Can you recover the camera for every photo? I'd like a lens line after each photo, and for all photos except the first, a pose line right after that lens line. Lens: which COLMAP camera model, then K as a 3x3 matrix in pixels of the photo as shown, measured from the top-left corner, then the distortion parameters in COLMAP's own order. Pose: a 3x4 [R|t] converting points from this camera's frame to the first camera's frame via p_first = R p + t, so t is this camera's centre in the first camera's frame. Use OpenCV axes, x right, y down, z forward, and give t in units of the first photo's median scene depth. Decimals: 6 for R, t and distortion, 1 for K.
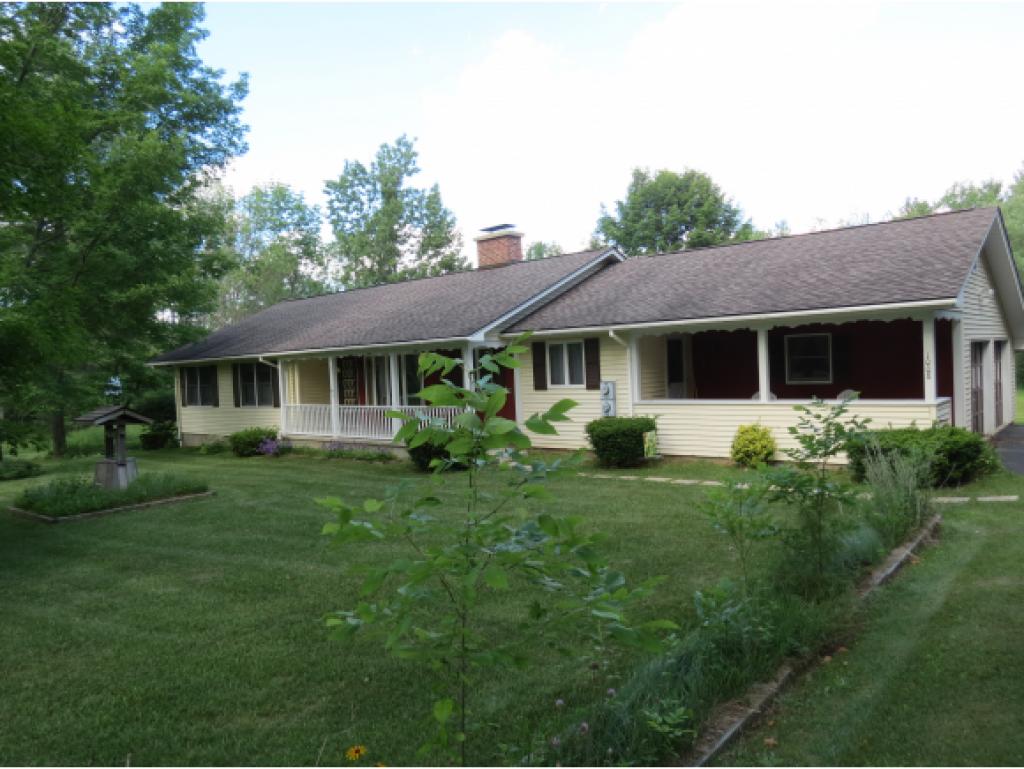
lens RADIAL K [[719.7, 0, 512.0], [0, 719.7, 384.5], [0, 0, 1]] dist [-0.062262, -0.000133]
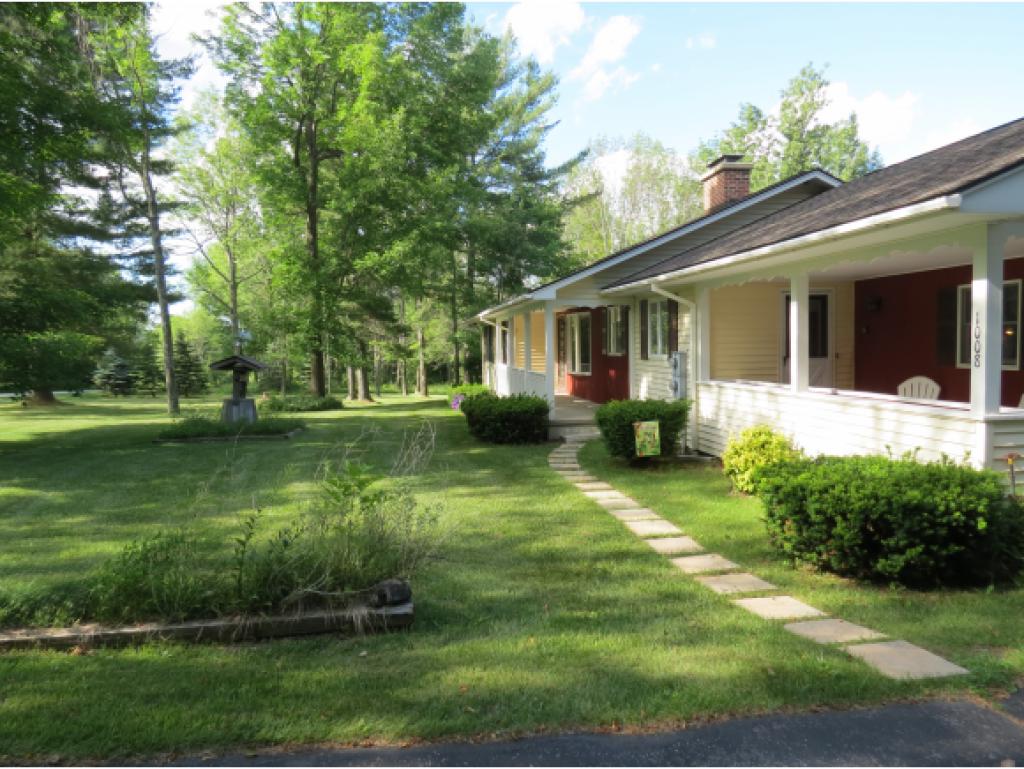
lens RADIAL K [[719.7, 0, 512.0], [0, 719.7, 384.5], [0, 0, 1]] dist [-0.062262, -0.000133]
pose [[0.761114, 0.058856, -0.645943, 0.399749], [-0.022636, 0.997678, 0.064234, -0.011324], [0.648223, -0.034268, 0.760679, 0.254260]]
